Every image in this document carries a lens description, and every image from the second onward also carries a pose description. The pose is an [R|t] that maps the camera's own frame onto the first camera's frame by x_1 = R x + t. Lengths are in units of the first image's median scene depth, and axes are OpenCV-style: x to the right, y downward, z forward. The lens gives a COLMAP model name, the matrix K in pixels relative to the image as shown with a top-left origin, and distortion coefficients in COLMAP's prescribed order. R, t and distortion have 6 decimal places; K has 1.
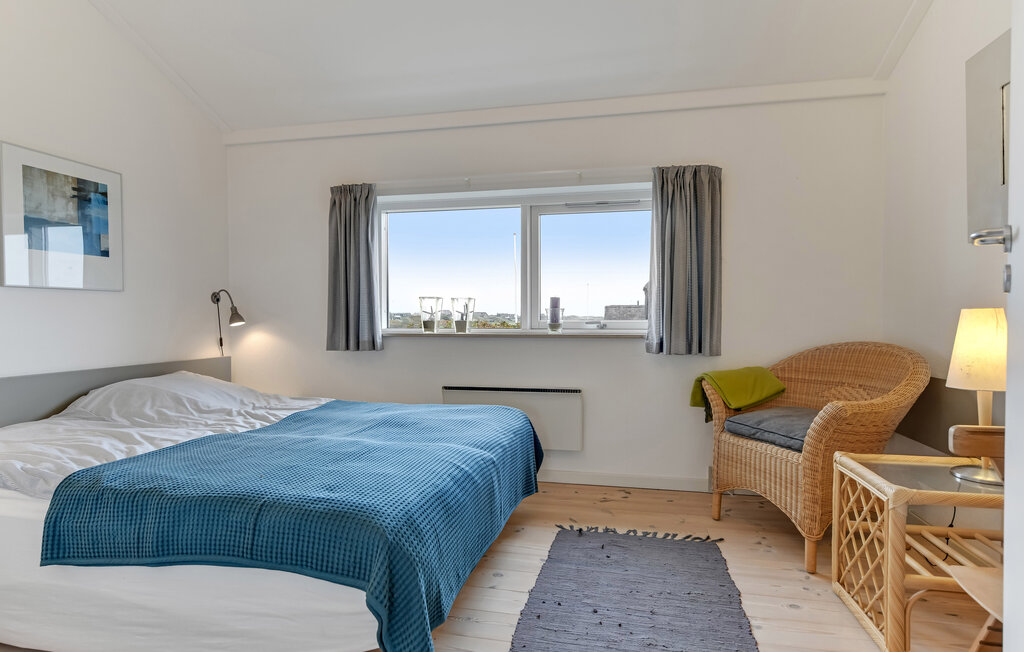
lens RADIAL K [[514.0, 0, 514.0], [0, 514.0, 317.4], [0, 0, 1]] dist [0.001373, 0.000228]
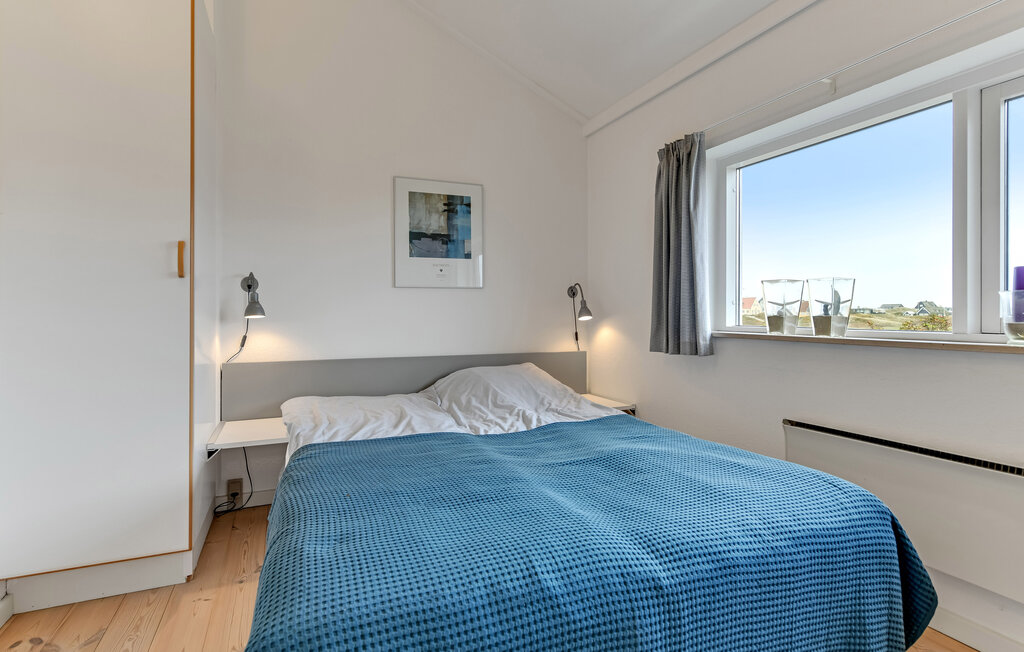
lens RADIAL K [[514.0, 0, 514.0], [0, 514.0, 317.4], [0, 0, 1]] dist [0.001373, 0.000228]
pose [[0.597014, 0.007856, -0.802192, 0.199539], [0.000034, 0.999952, 0.009818, 0.002396], [0.802231, -0.005889, 0.596985, 0.398413]]
